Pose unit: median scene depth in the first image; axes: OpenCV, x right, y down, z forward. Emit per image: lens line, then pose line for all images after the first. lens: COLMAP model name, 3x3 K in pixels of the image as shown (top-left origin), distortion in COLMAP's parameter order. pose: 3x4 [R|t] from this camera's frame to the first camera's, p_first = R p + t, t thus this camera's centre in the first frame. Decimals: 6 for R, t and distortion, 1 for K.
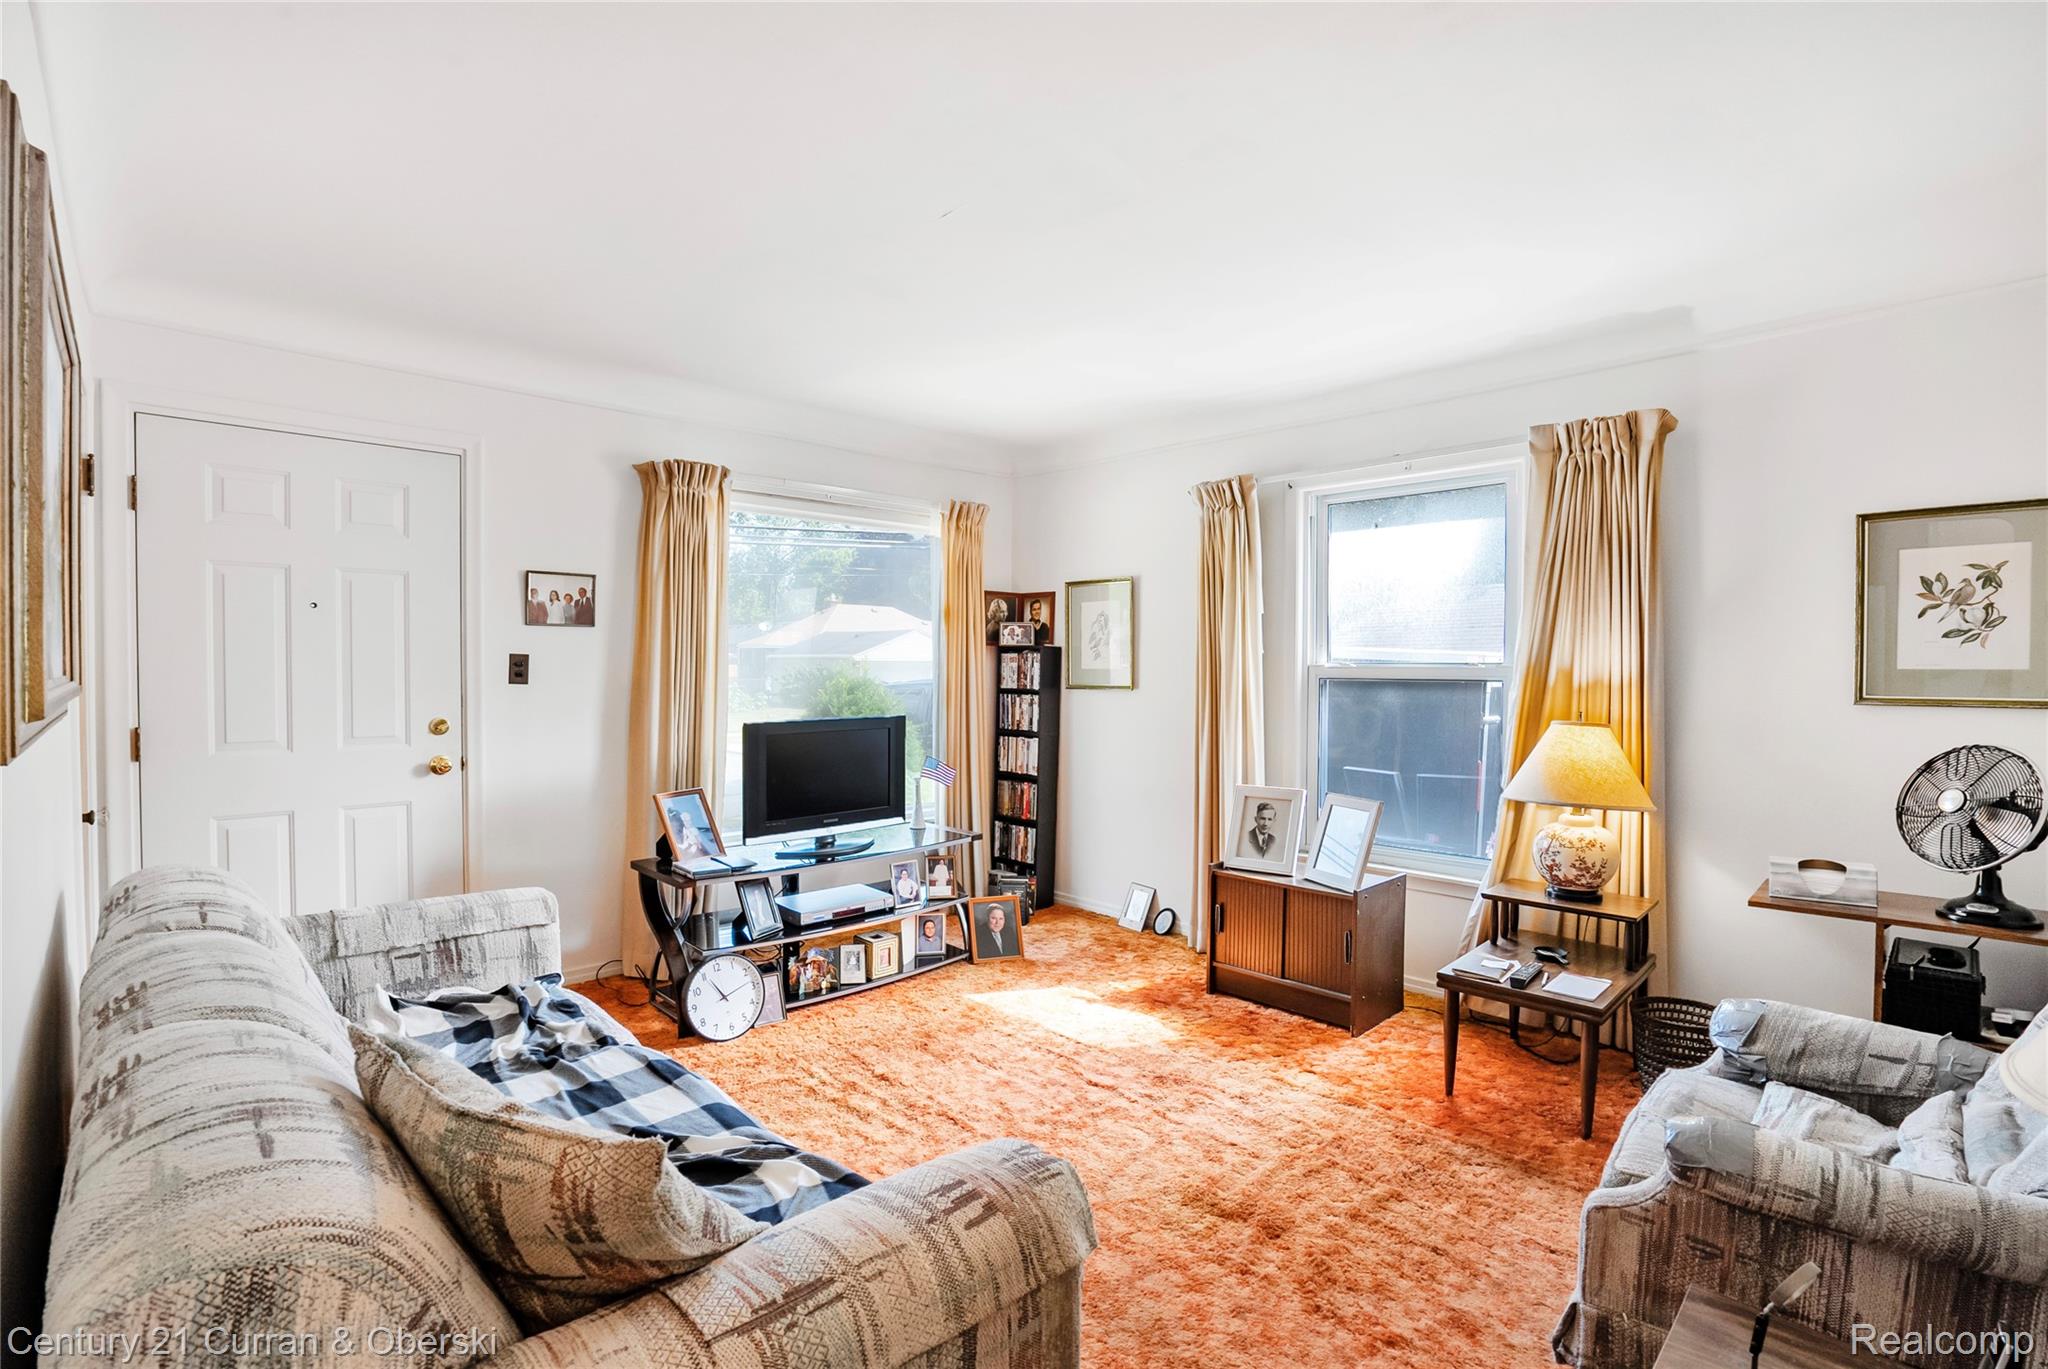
lens RADIAL K [[976.3, 0, 1024.0], [0, 976.3, 684.5], [0, 0, 1]] dist [-0.000785, -0.000166]
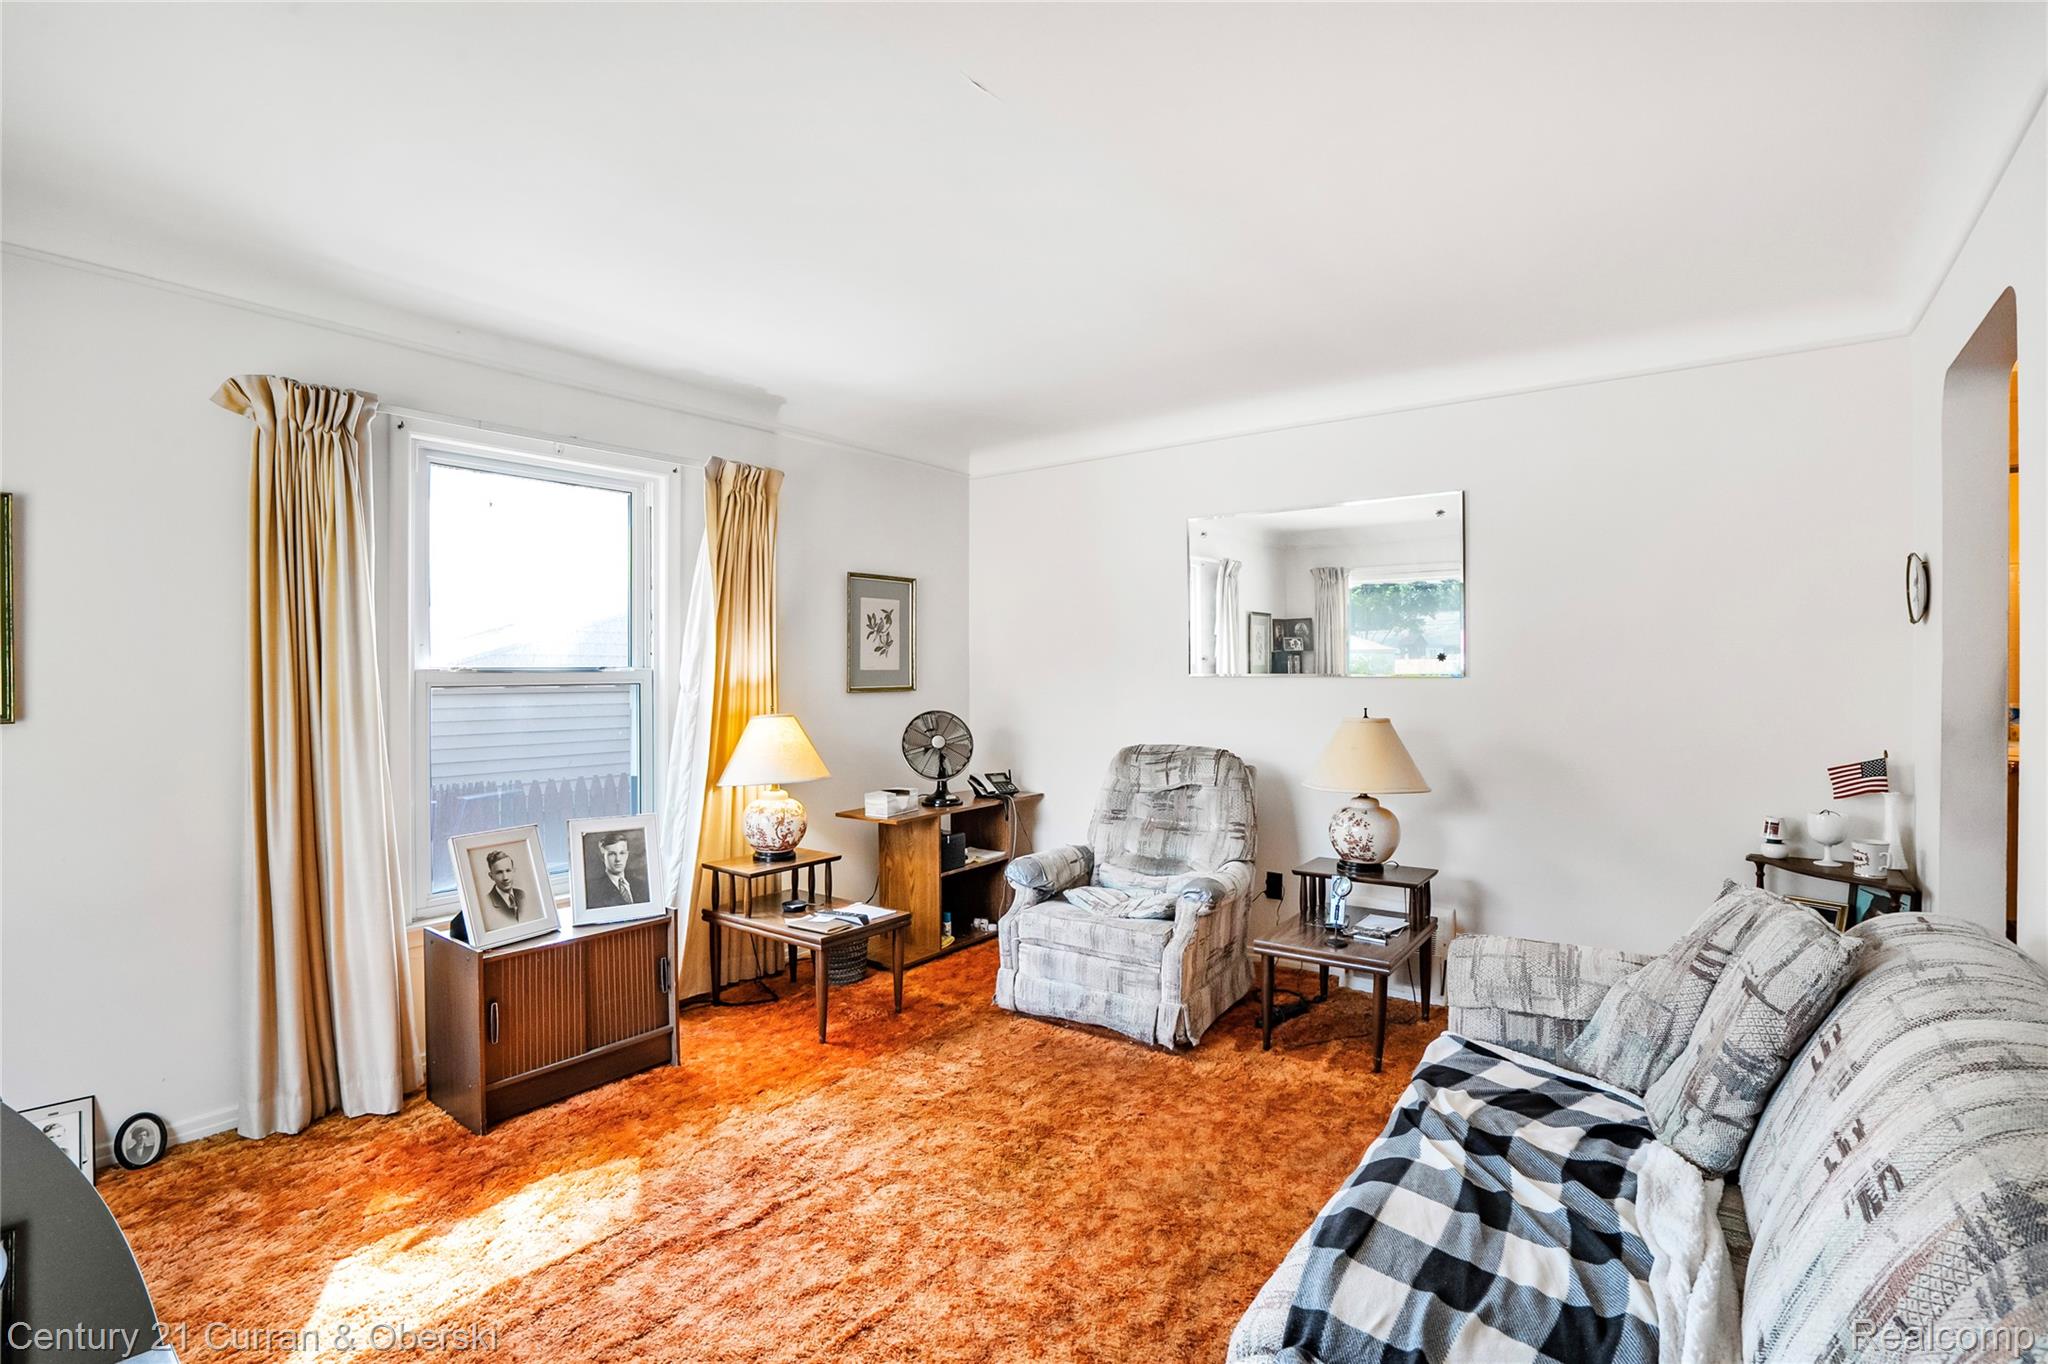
lens RADIAL K [[949.1, 0, 1024.0], [0, 949.1, 682.0], [0, 0, 1]] dist [-0.000774, -0.000084]
pose [[-0.136534, -0.014306, 0.990532, -0.572191], [0.024395, 0.999544, 0.017799, -0.013568], [-0.990335, 0.026594, -0.136123, 0.744946]]
